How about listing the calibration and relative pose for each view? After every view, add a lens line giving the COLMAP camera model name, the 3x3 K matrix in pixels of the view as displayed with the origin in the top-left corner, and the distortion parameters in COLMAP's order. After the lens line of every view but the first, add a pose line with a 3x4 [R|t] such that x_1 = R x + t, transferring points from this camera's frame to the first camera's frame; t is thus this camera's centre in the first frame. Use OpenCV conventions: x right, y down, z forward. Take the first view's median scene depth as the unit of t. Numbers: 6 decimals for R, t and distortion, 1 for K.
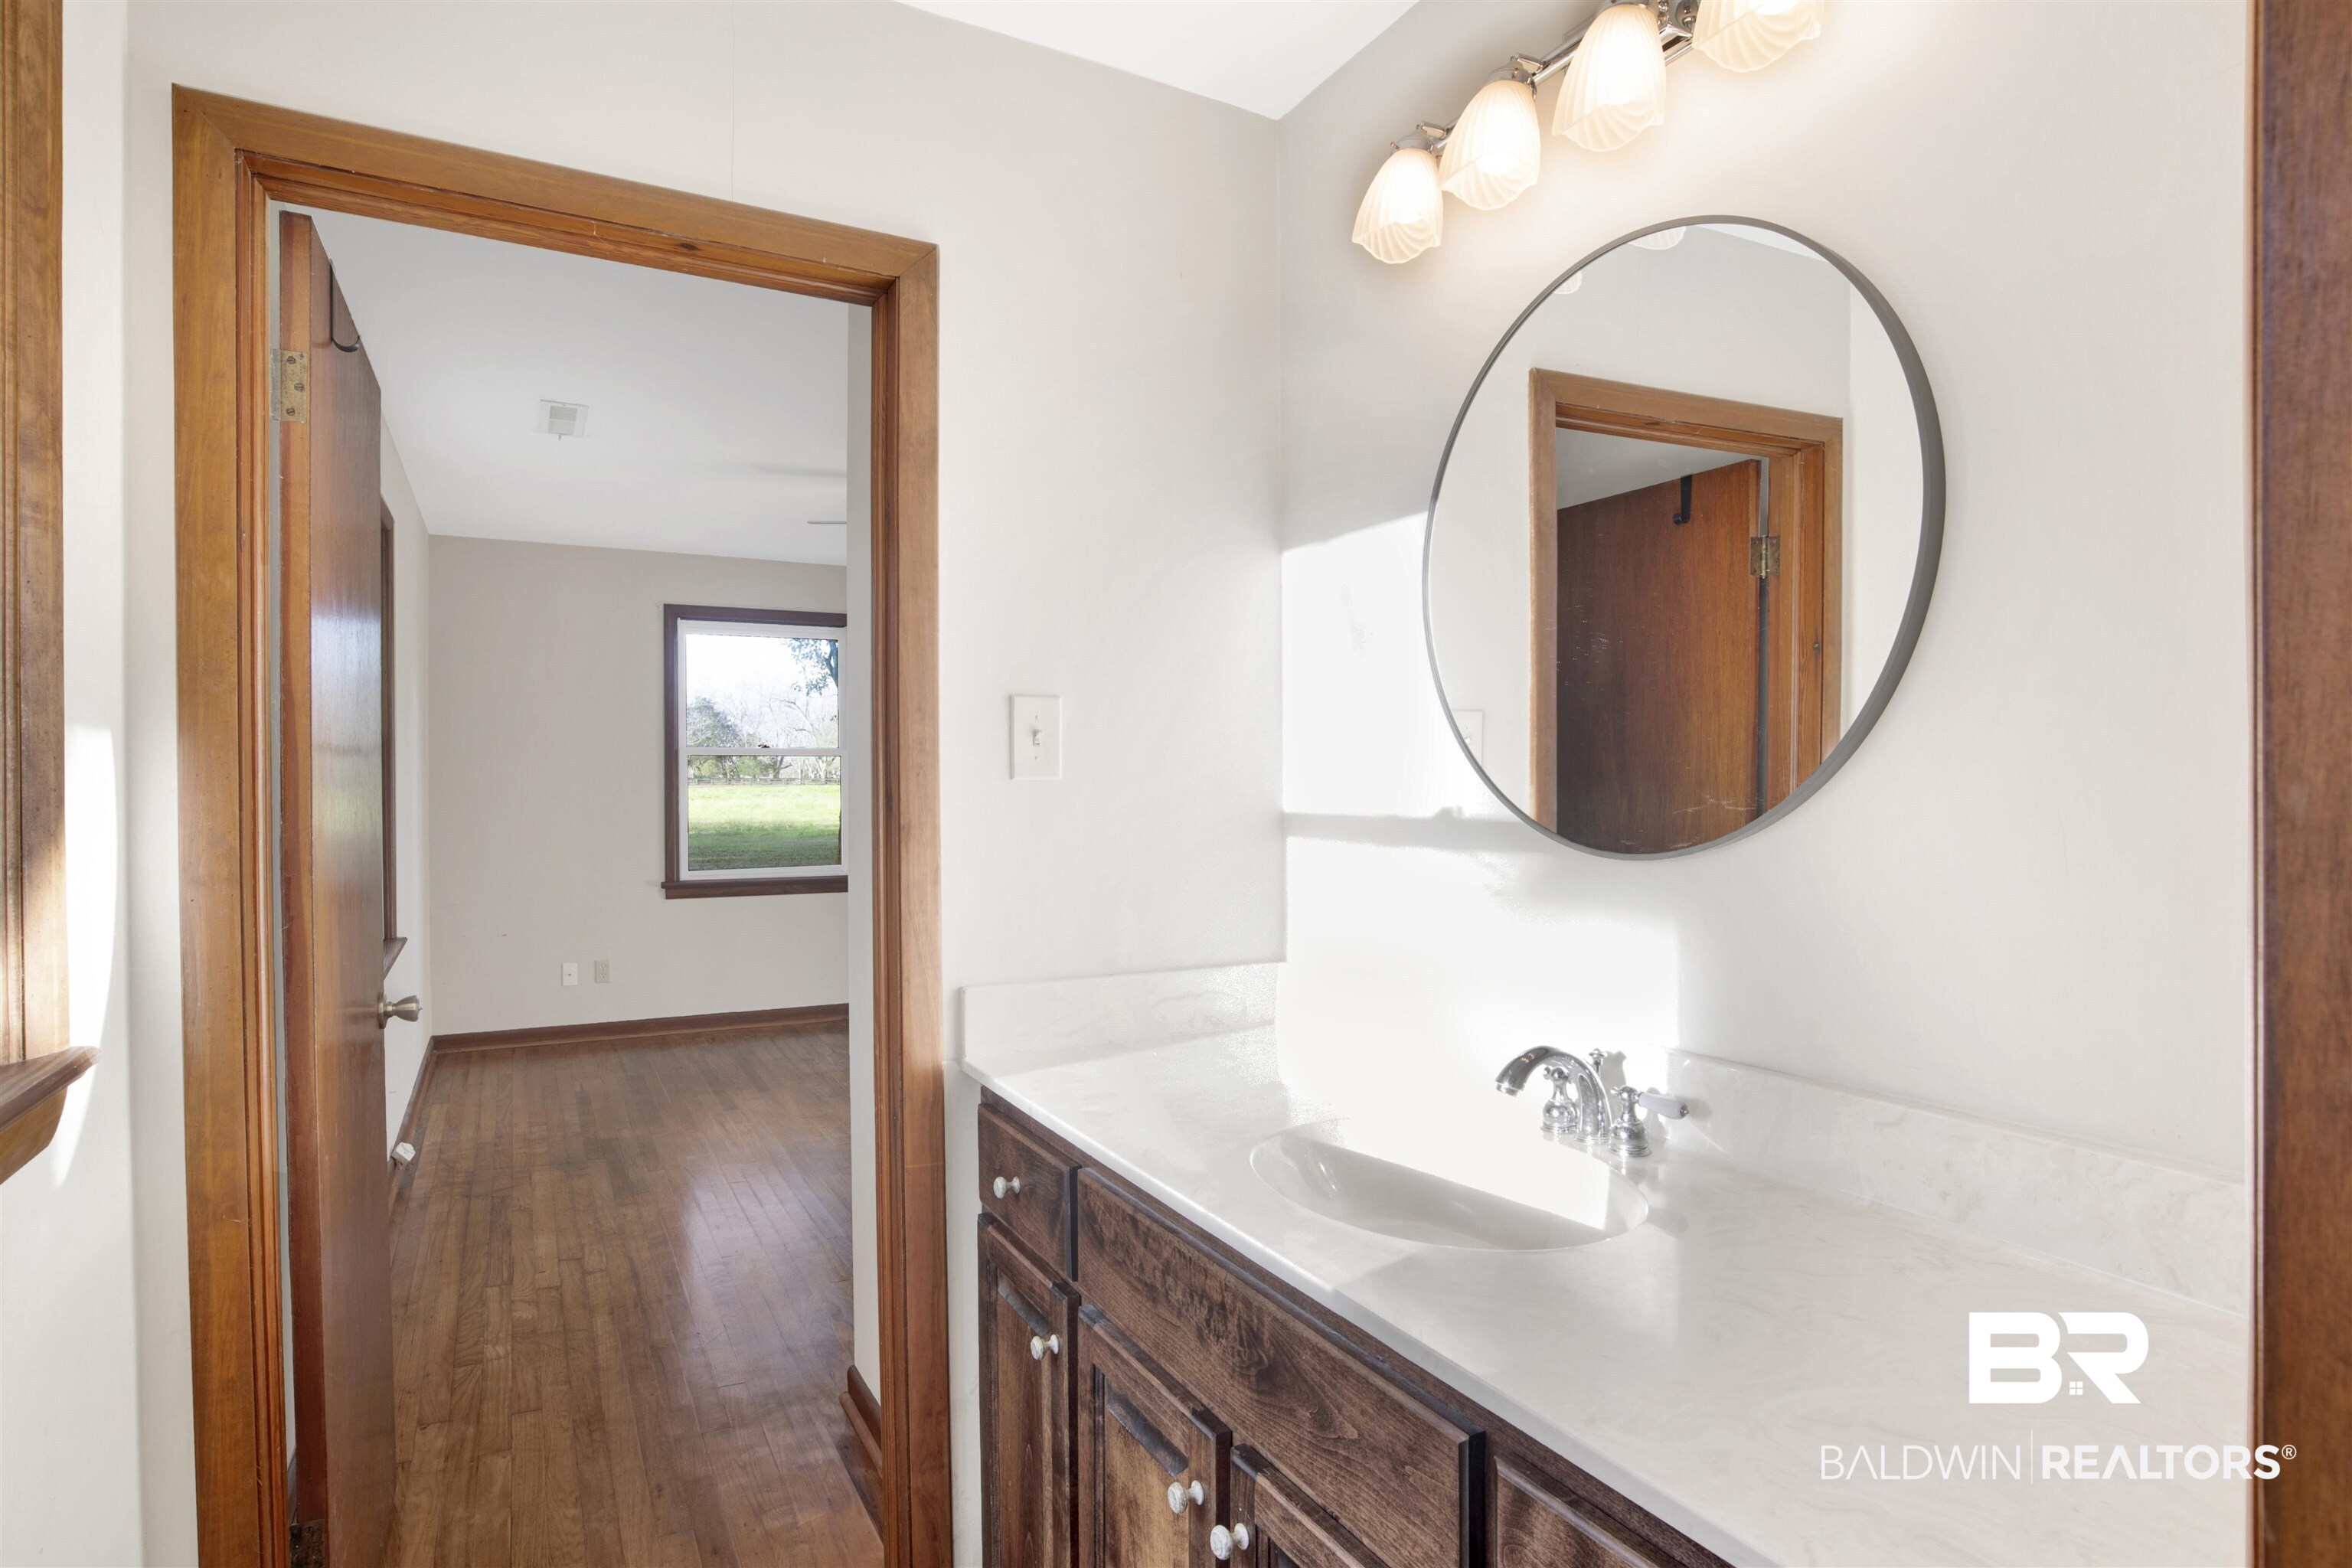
lens RADIAL K [[1260.7, 0, 1161.8], [0, 1260.7, 782.5], [0, 0, 1]] dist [-0.057390, 0.006404]
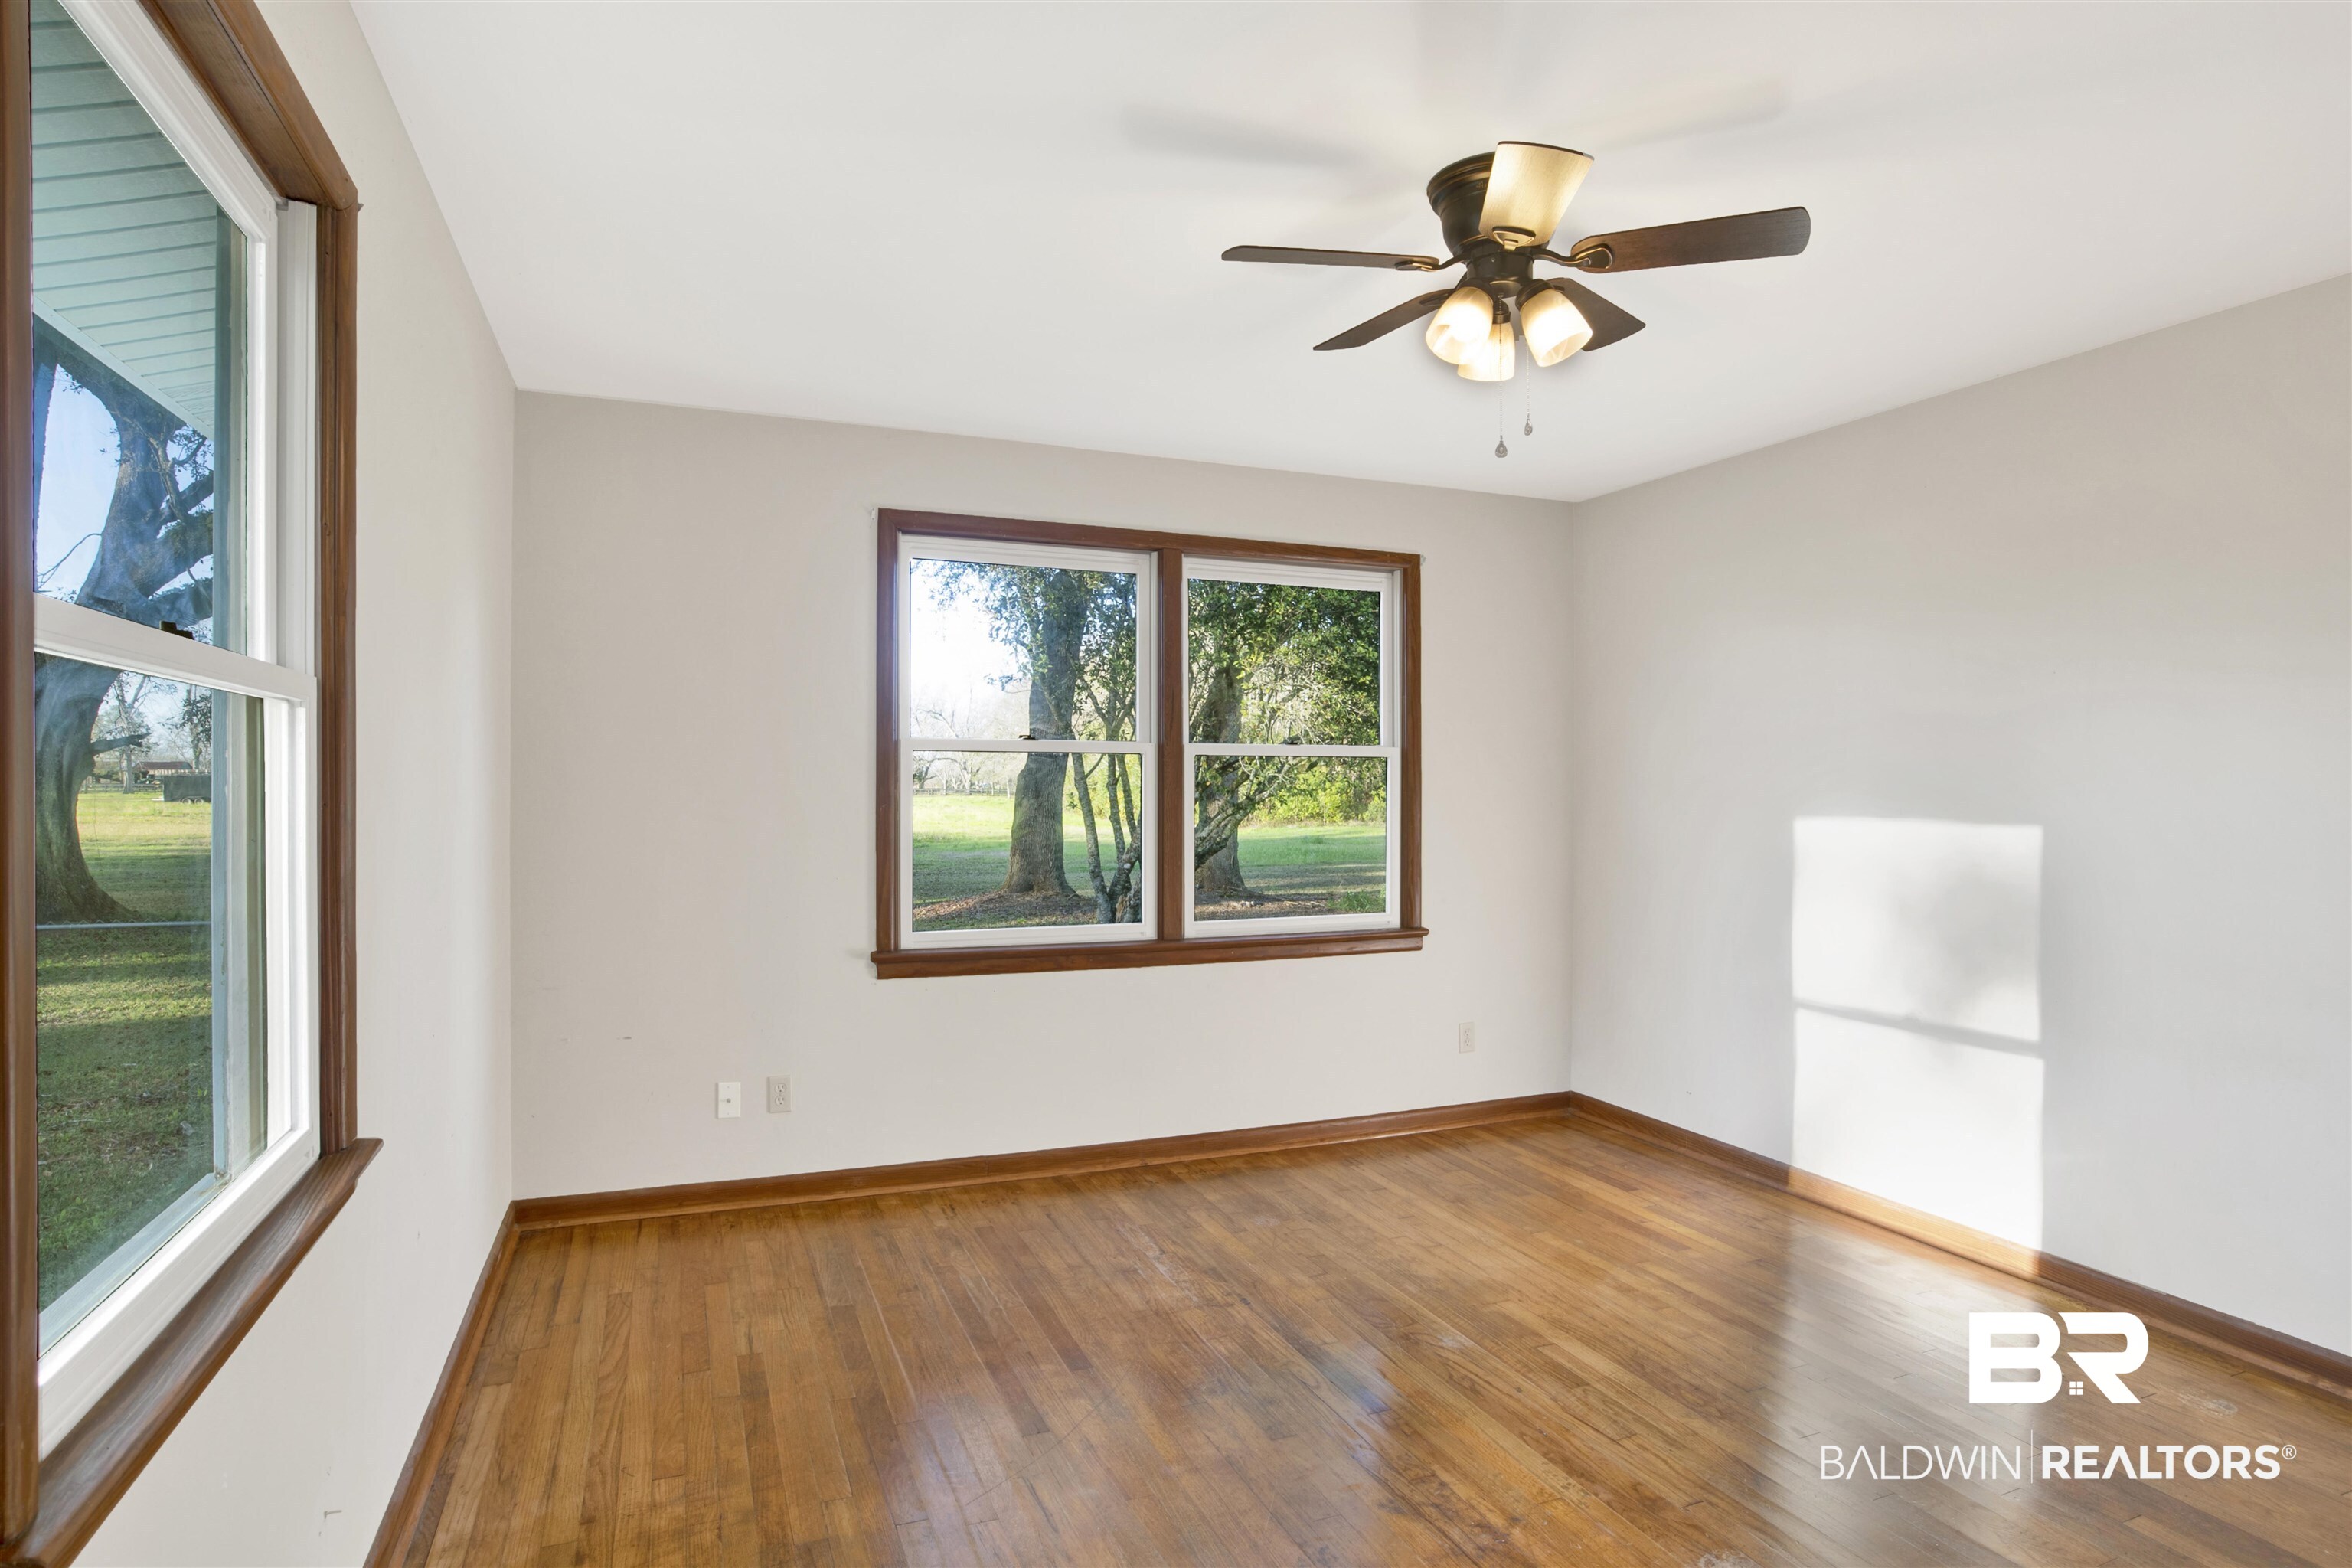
lens RADIAL K [[1260.7, 0, 1170.0], [0, 1260.7, 787.8], [0, 0, 1]] dist [-0.057390, 0.006404]
pose [[0.994594, 0.007492, -0.103569, -0.199238], [-0.008116, 0.999951, -0.005603, -0.000299], [0.103522, 0.006414, 0.994607, 0.413654]]
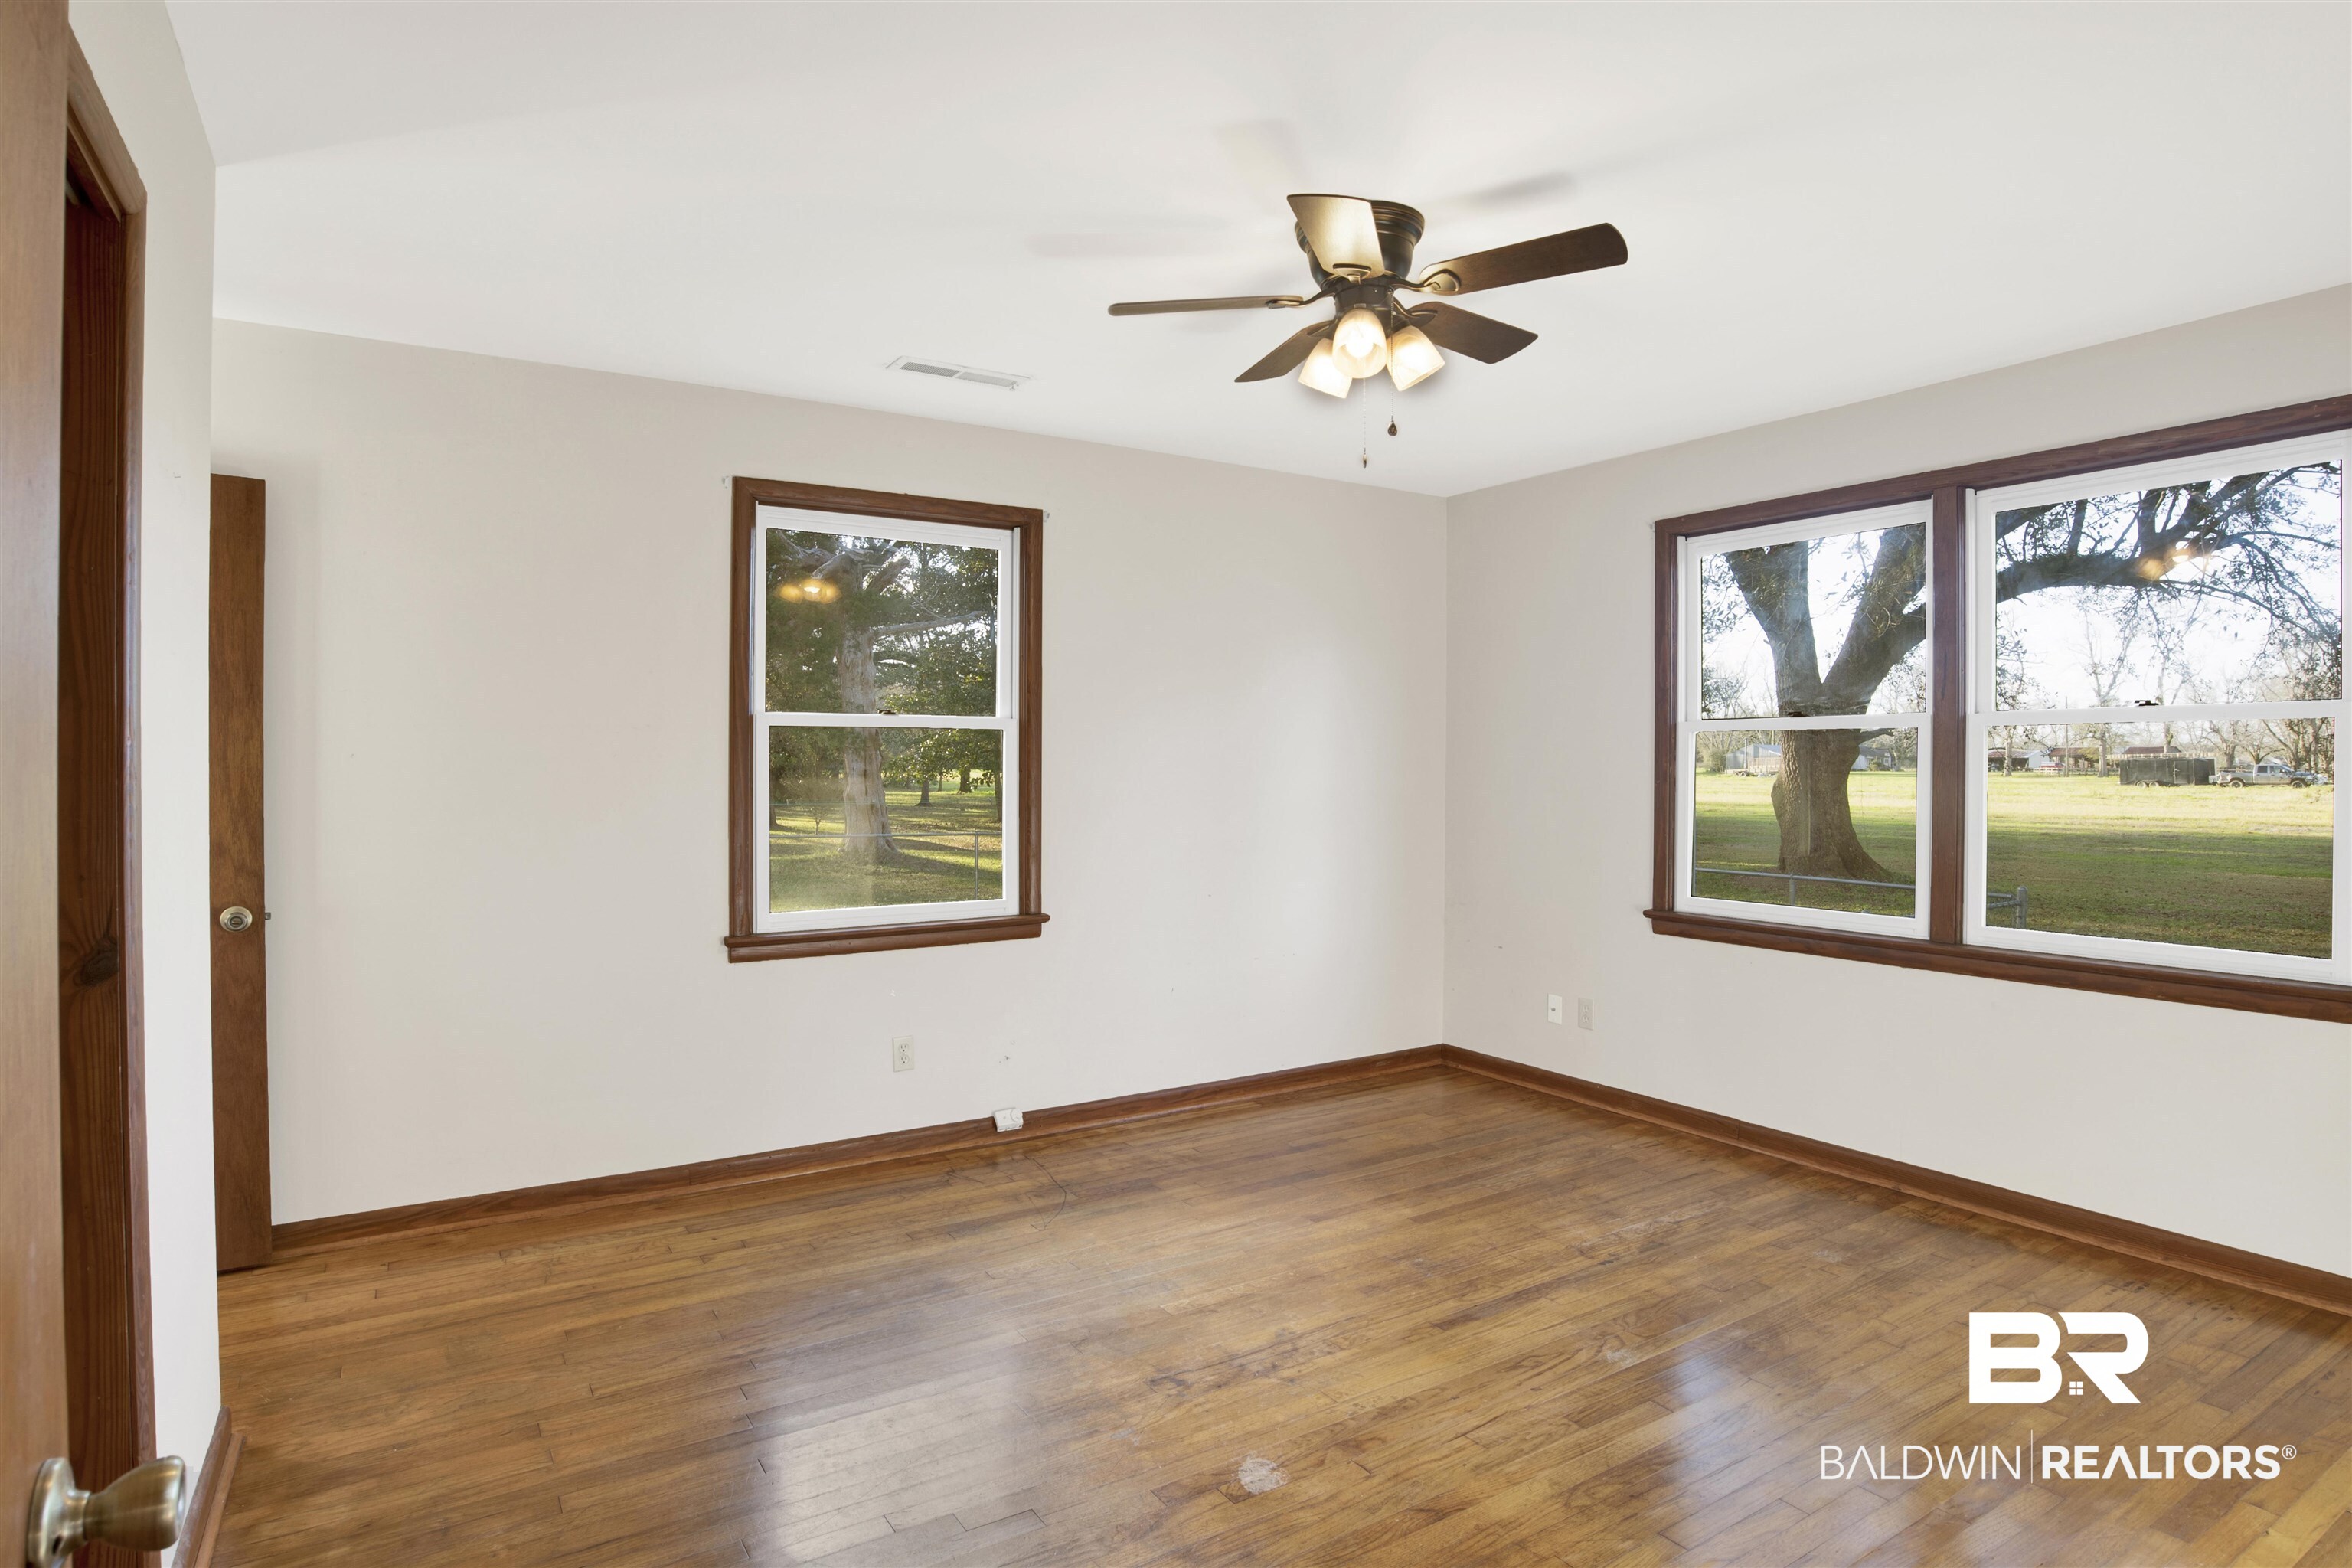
lens RADIAL K [[1260.7, 0, 1229.8], [0, 1260.7, 772.7], [0, 0, 1]] dist [-0.057390, 0.006404]
pose [[0.101558, 0.011080, -0.994768, 0.311039], [-0.010123, 0.999898, 0.010104, -0.003484], [0.994778, 0.009044, 0.101659, 0.731040]]
